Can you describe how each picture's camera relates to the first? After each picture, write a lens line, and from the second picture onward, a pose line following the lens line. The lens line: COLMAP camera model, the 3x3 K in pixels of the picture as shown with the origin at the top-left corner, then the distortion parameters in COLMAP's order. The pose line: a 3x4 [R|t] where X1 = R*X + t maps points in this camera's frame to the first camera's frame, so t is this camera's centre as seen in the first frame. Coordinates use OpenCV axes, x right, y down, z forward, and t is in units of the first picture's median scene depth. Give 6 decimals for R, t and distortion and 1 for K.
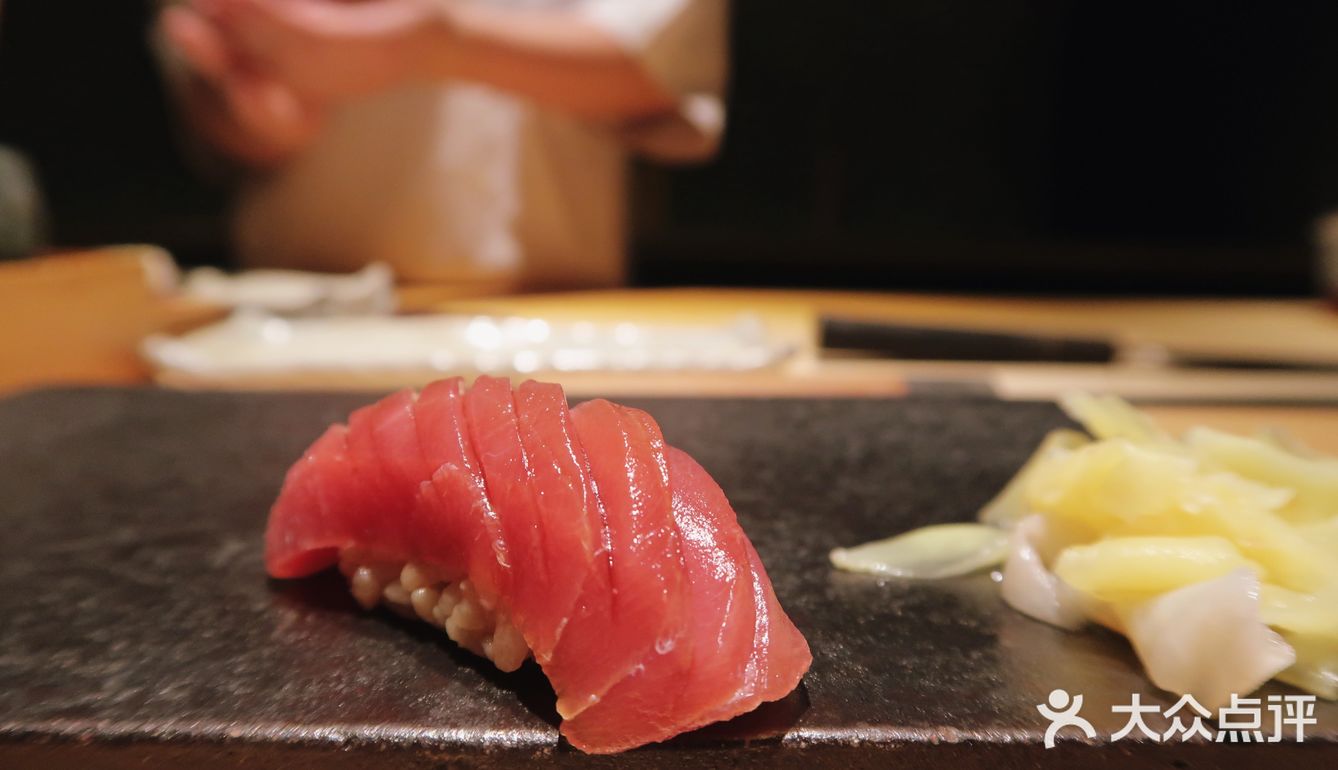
lens RADIAL K [[901.0, 0, 670.5], [0, 901.0, 379.7], [0, 0, 1]] dist [-0.031506, 0.011989]
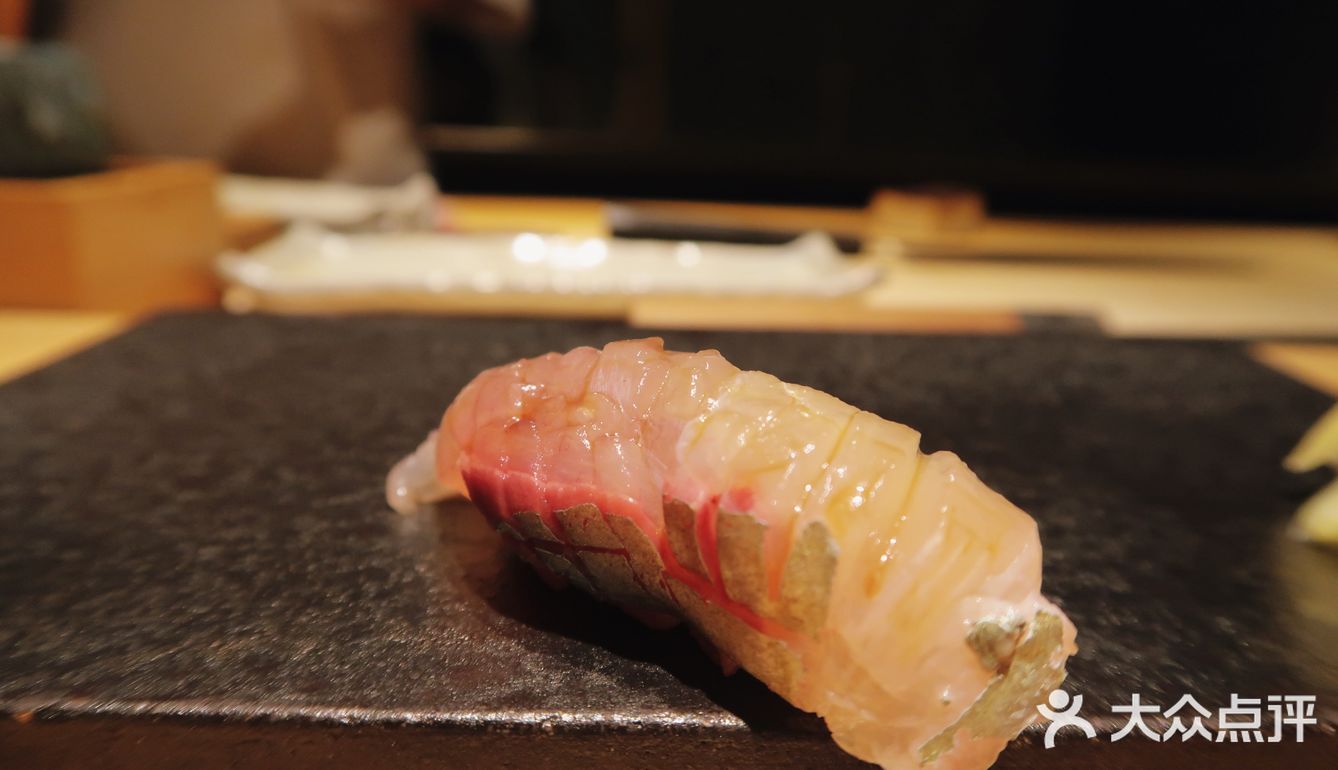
lens RADIAL K [[901.0, 0, 661.1], [0, 901.0, 384.0], [0, 0, 1]] dist [-0.031506, 0.011989]
pose [[0.999764, 0.012804, 0.017528, -0.418994], [-0.014541, 0.994590, 0.102860, -0.047507], [-0.016116, -0.103091, 0.994541, 0.061196]]
